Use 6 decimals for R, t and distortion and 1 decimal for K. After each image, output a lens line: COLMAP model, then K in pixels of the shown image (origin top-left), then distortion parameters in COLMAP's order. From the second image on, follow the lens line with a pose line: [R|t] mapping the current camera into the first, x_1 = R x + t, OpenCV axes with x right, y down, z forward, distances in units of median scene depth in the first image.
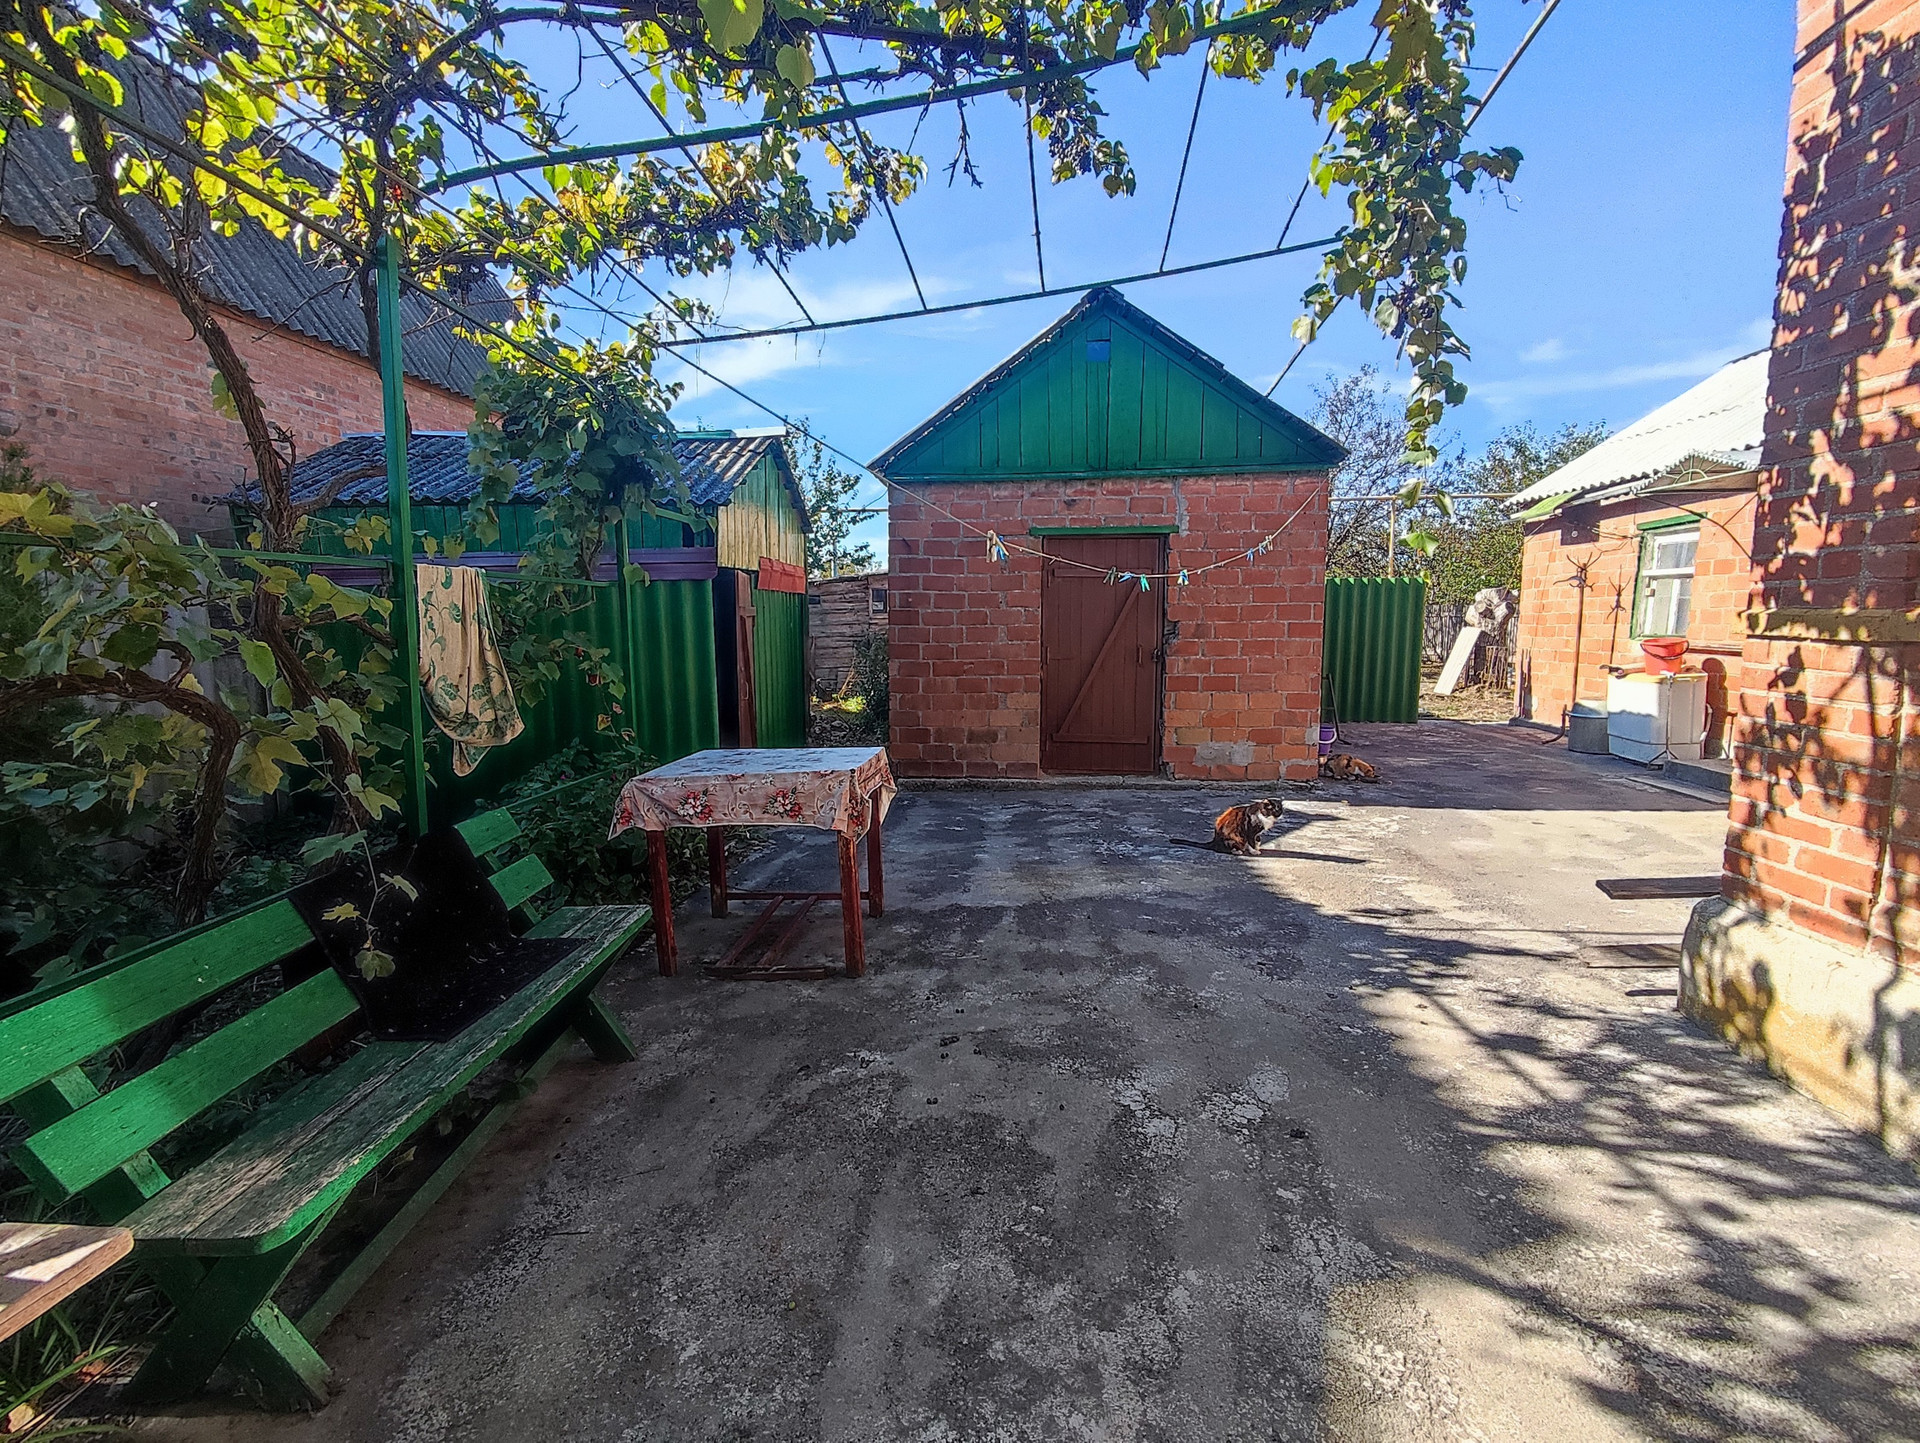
lens RADIAL K [[912.2, 0, 954.2], [0, 912.2, 728.2], [0, 0, 1]] dist [-0.002185, -0.000981]
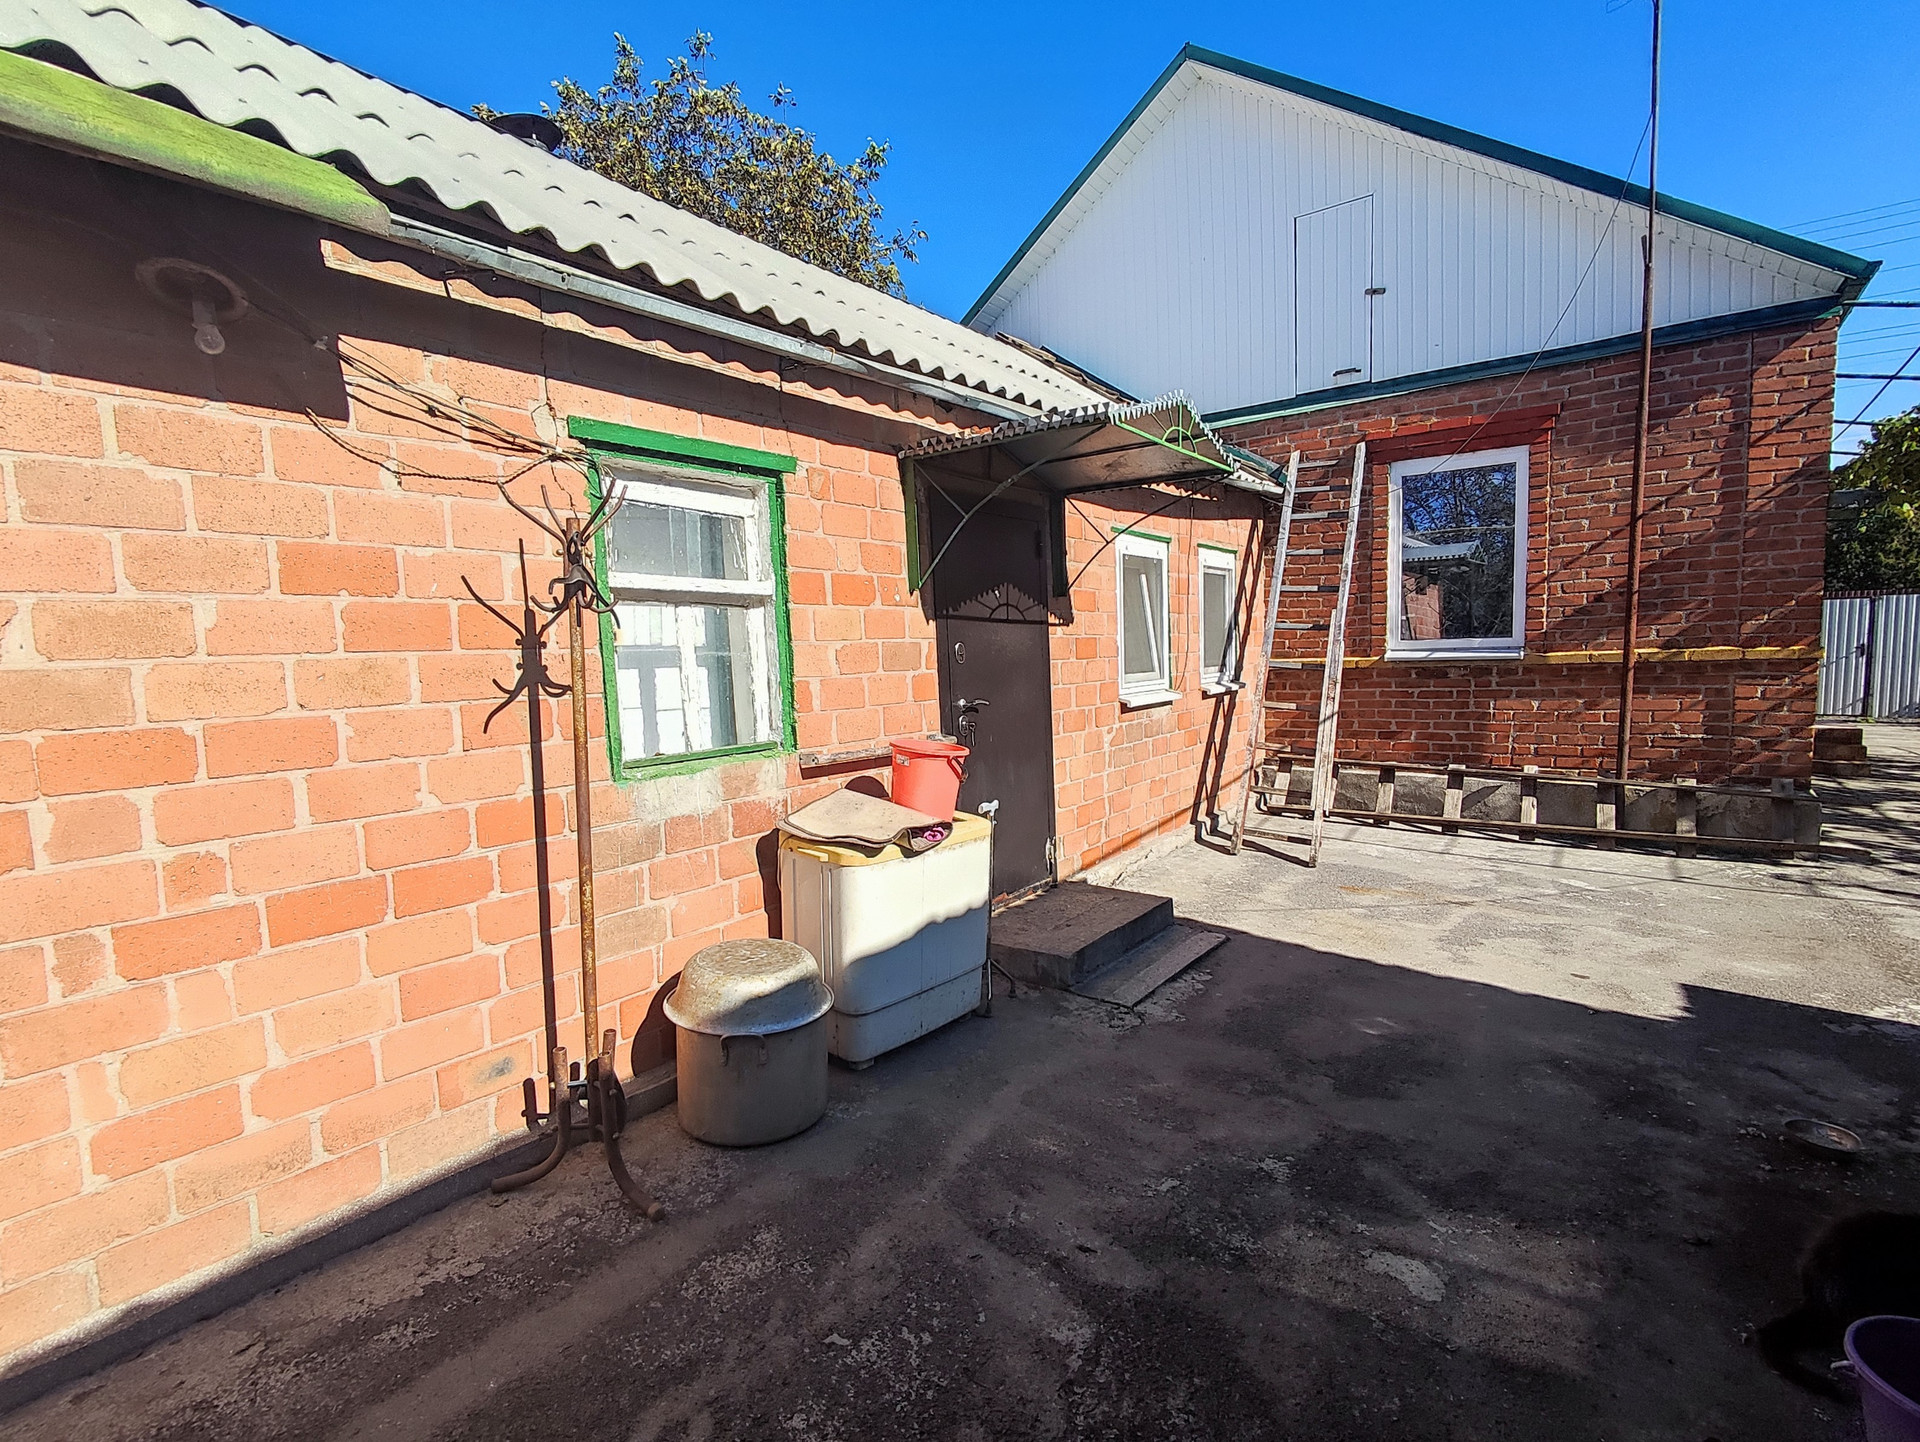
lens RADIAL K [[912.2, 0, 954.2], [0, 912.2, 727.7], [0, 0, 1]] dist [-0.002185, -0.000981]
pose [[-0.853912, -0.020696, 0.520006, 1.596708], [0.091066, 0.977850, 0.188458, -0.560660], [-0.512388, 0.208281, -0.833113, 4.059590]]
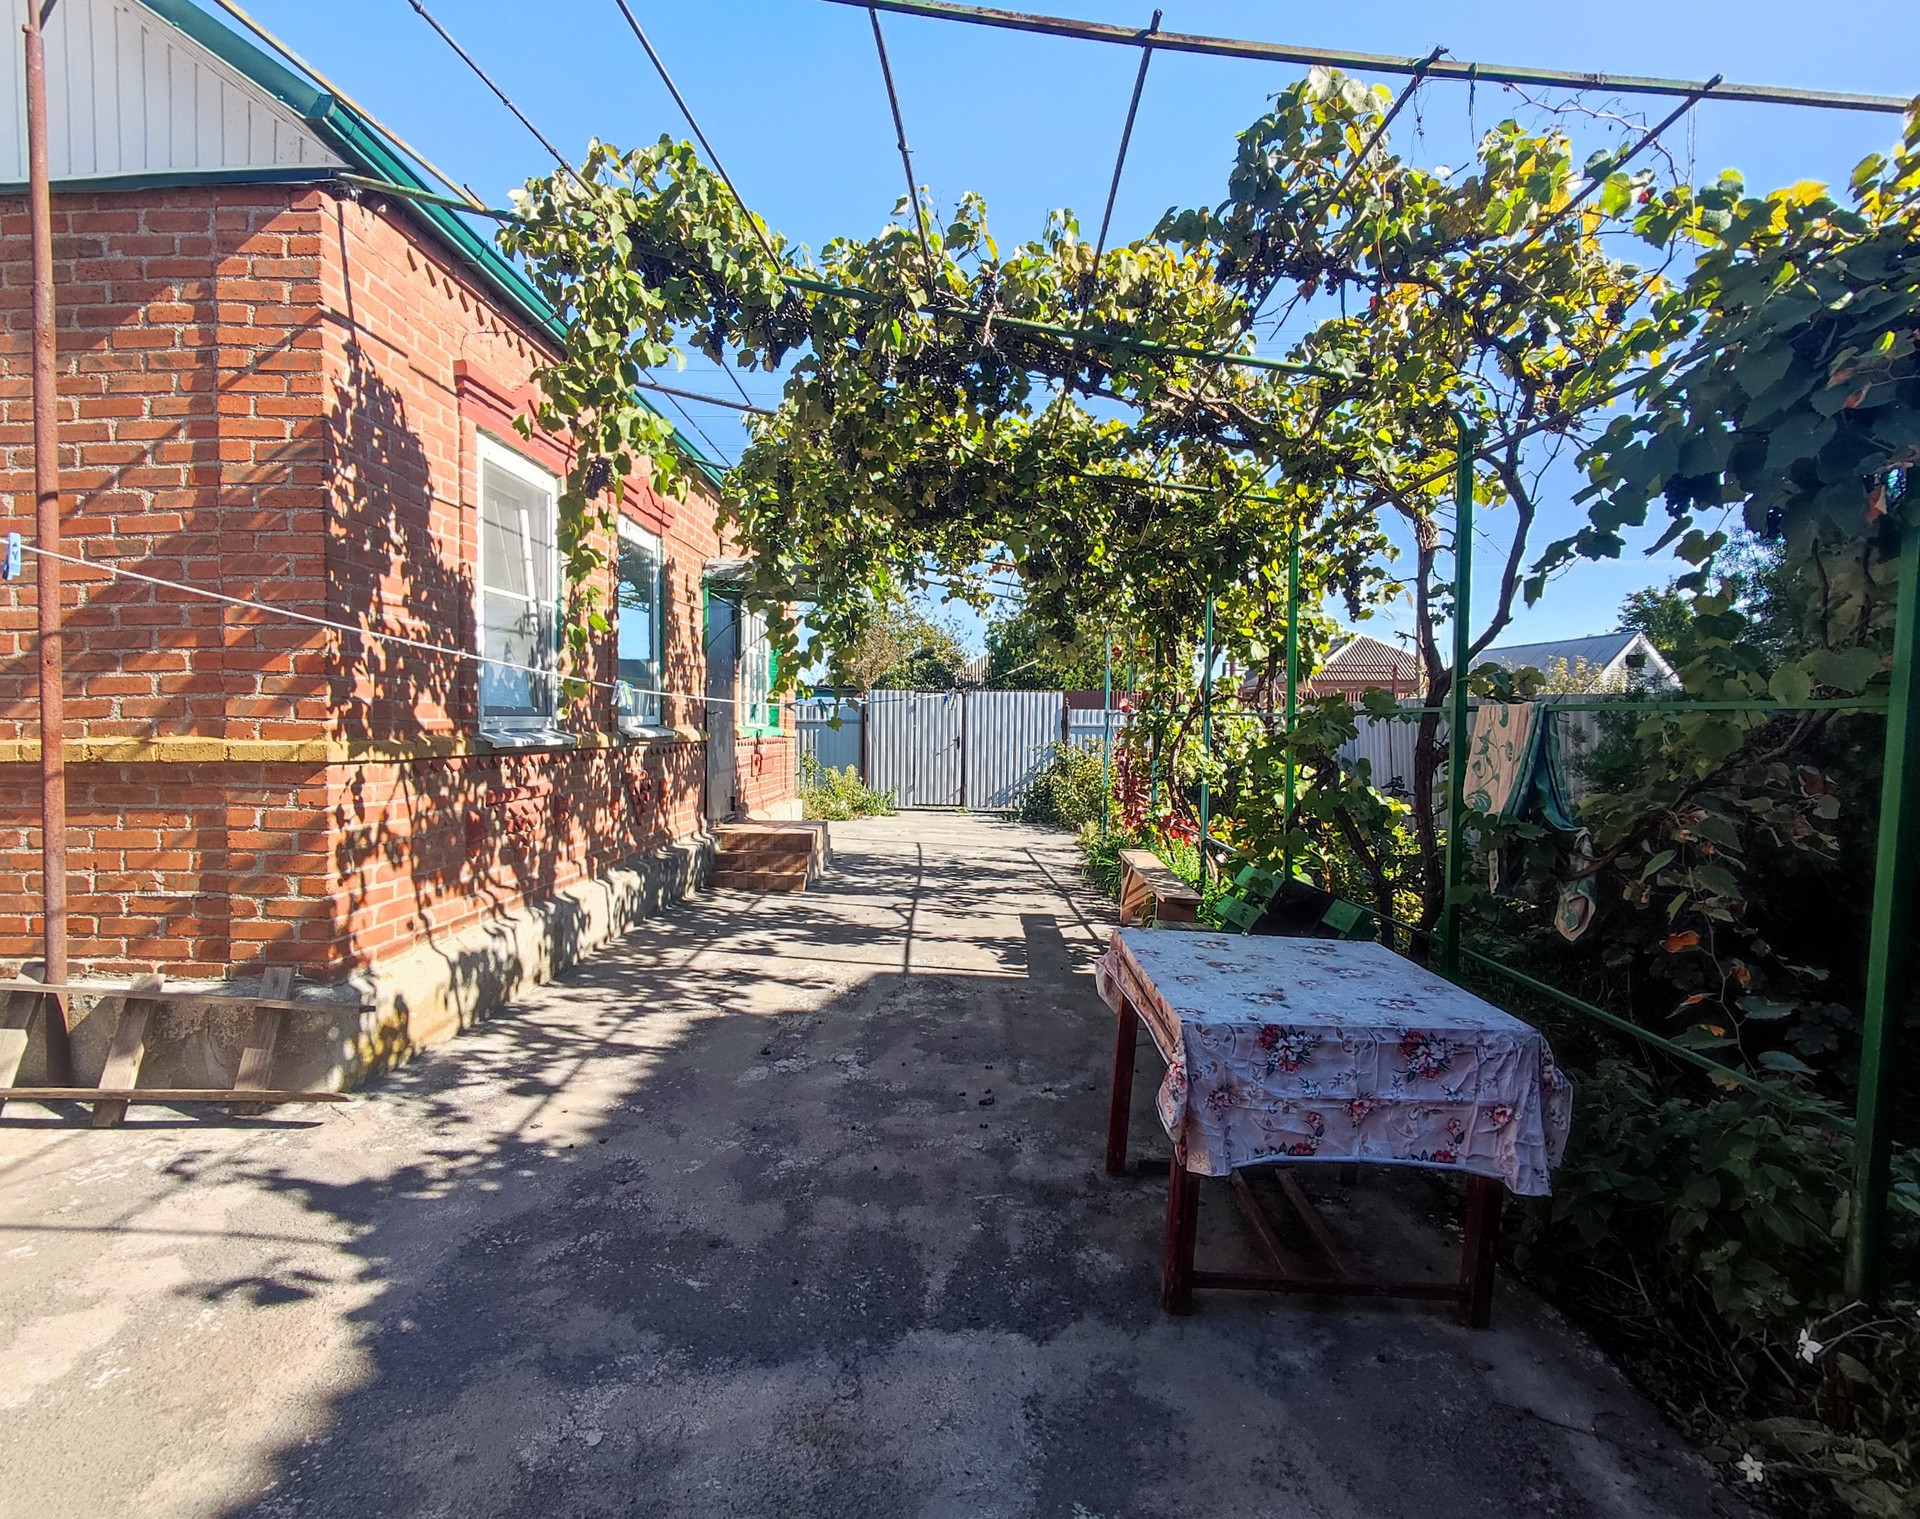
lens RADIAL K [[965.0, 0, 930.9], [0, 965.0, 771.2], [0, 0, 1]] dist [-0.001678, -0.000515]
pose [[-0.999025, -0.004918, -0.043863, 0.148341], [-0.012527, 0.984497, 0.174953, -0.358888], [0.042322, 0.175332, -0.983599, 2.525123]]
